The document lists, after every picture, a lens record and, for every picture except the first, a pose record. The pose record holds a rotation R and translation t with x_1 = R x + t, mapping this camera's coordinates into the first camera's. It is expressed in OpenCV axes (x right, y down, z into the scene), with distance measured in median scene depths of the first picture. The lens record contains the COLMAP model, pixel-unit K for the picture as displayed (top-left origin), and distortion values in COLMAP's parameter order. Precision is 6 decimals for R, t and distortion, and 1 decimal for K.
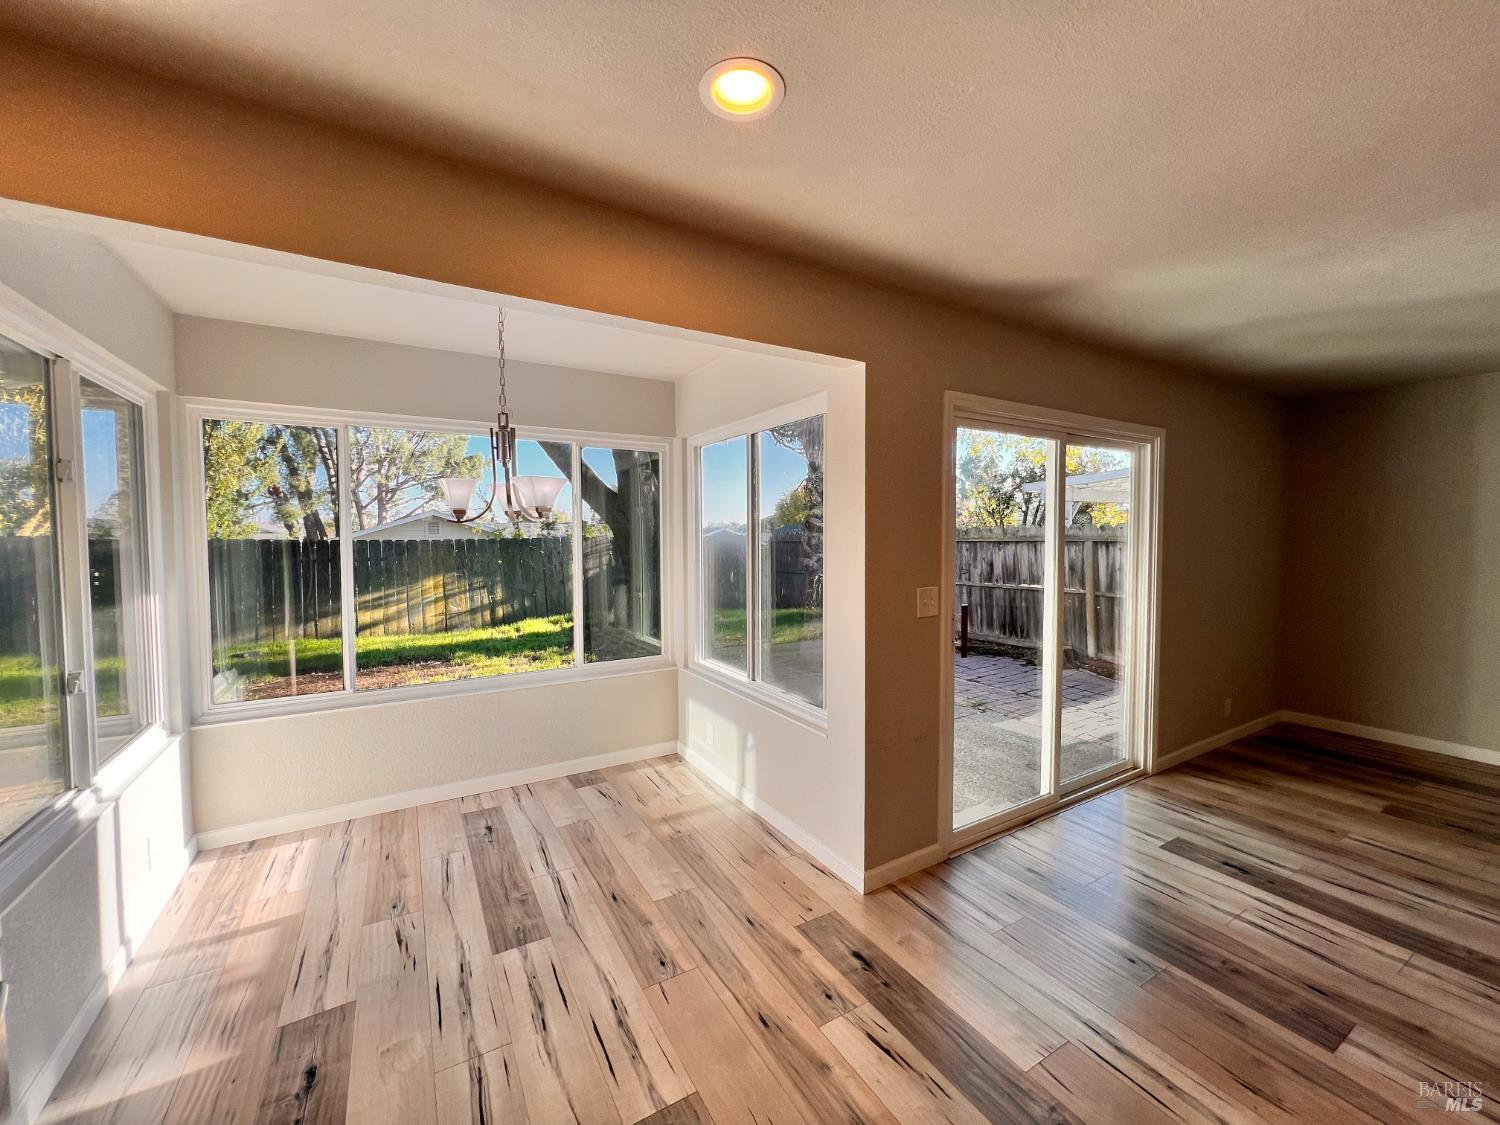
lens RADIAL K [[599.6, 0, 750.3], [0, 599.6, 560.7], [0, 0, 1]] dist [-0.002938, 0.000385]
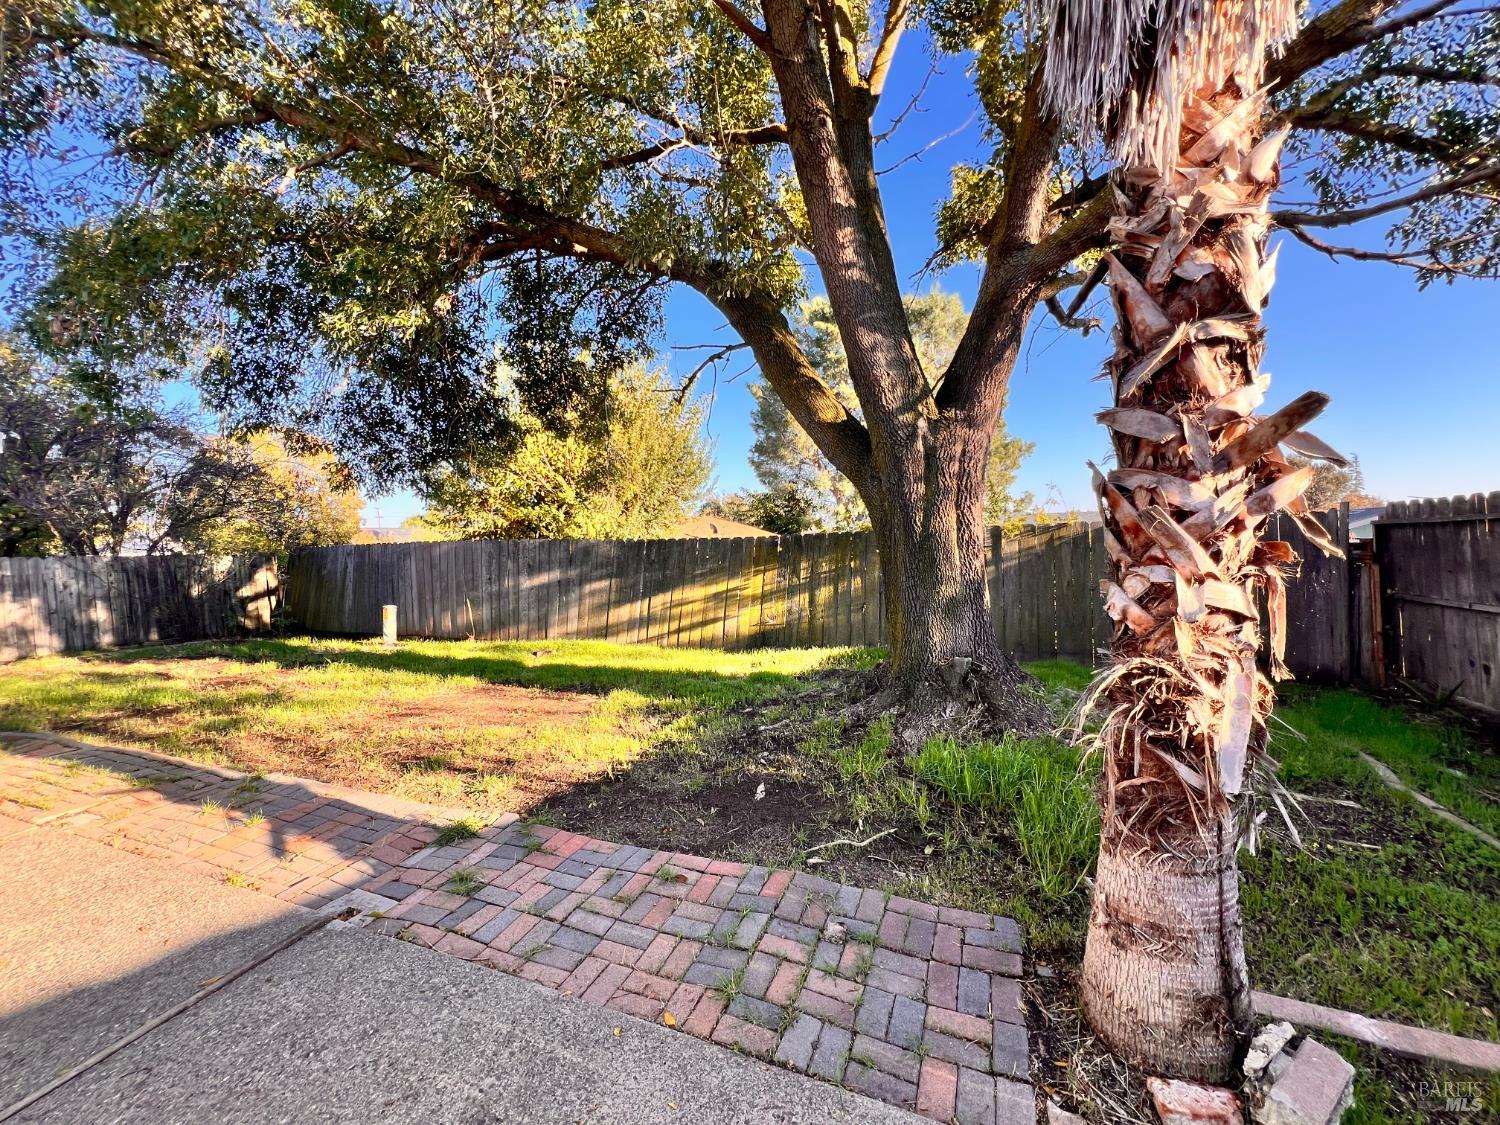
lens RADIAL K [[597.6, 0, 749.6], [0, 597.6, 561.1], [0, 0, 1]] dist [-0.002075, 0.000103]
pose [[0.586161, 0.012623, -0.810096, 0.502190], [-0.006856, 0.999920, 0.010619, -0.036426], [0.810166, -0.000670, 0.586200, 1.816743]]
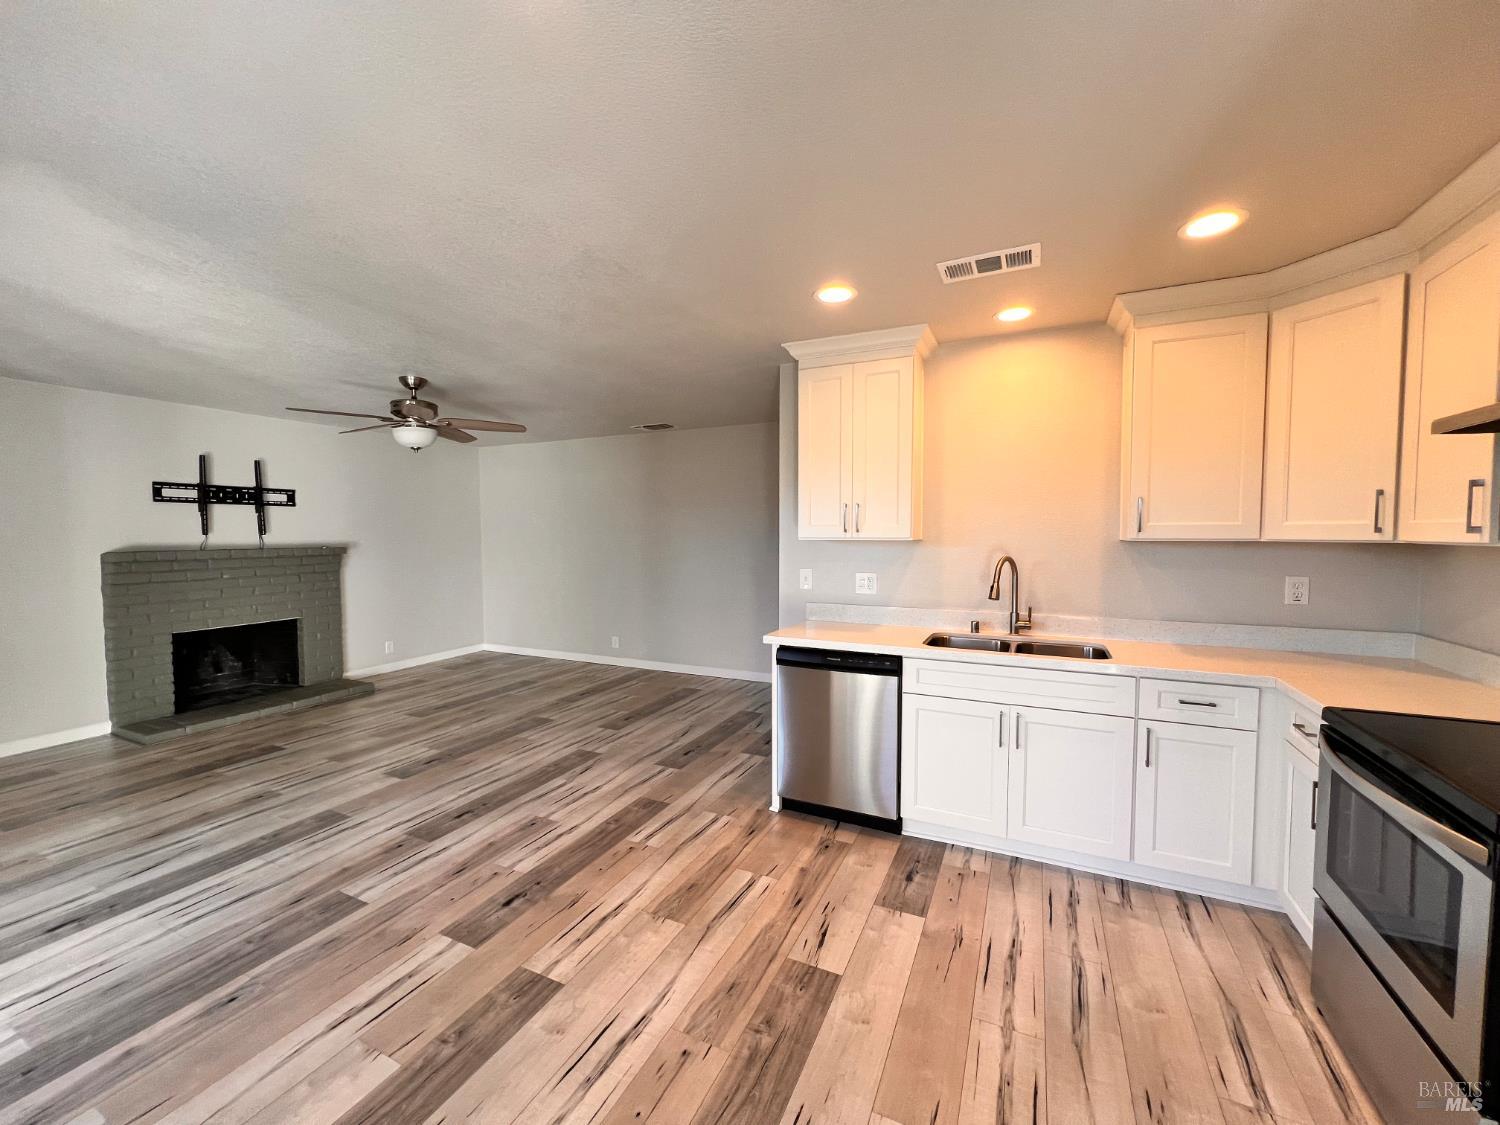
lens RADIAL K [[597.6, 0, 749.6], [0, 597.6, 561.1], [0, 0, 1]] dist [-0.002075, 0.000103]
pose [[-0.559711, -0.037584, 0.827835, -0.341758], [0.040545, 0.996533, 0.072656, -0.018533], [-0.827696, 0.074231, -0.556246, 0.522335]]
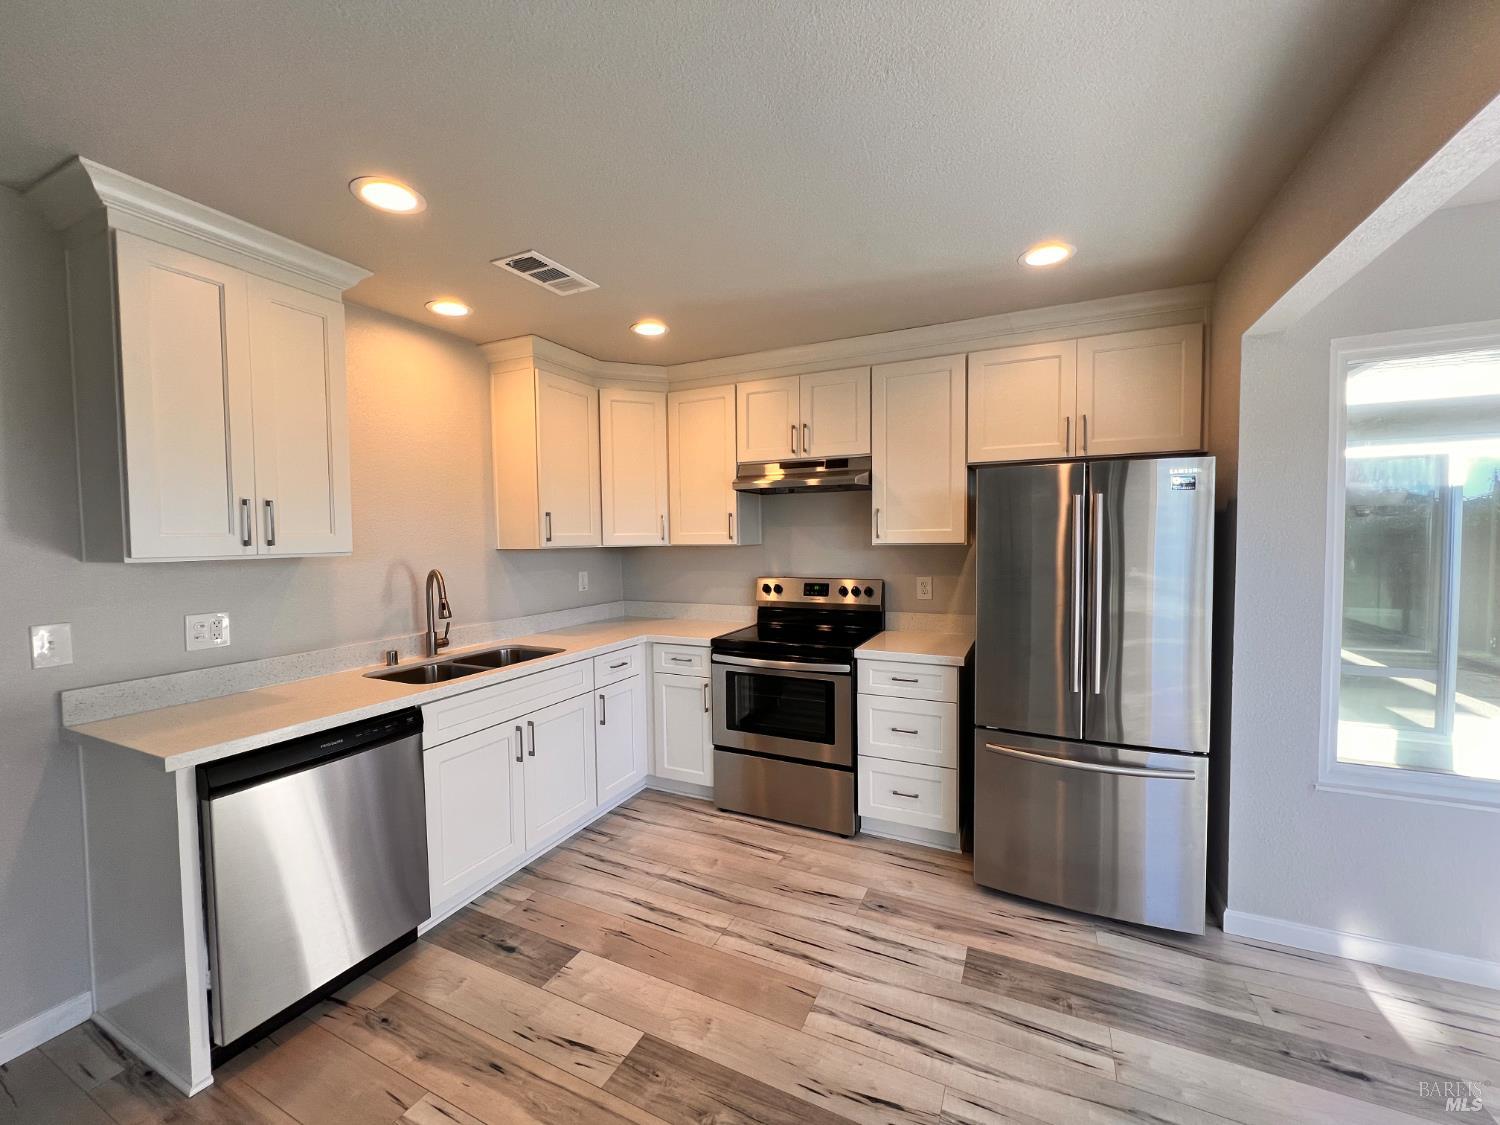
lens RADIAL K [[599.6, 0, 750.3], [0, 599.6, 560.7], [0, 0, 1]] dist [-0.002938, 0.000385]
pose [[-0.832116, 0.034892, -0.553503, 0.312491], [-0.010407, 0.996861, 0.078486, -0.025610], [0.554504, 0.071069, -0.829141, 0.616914]]
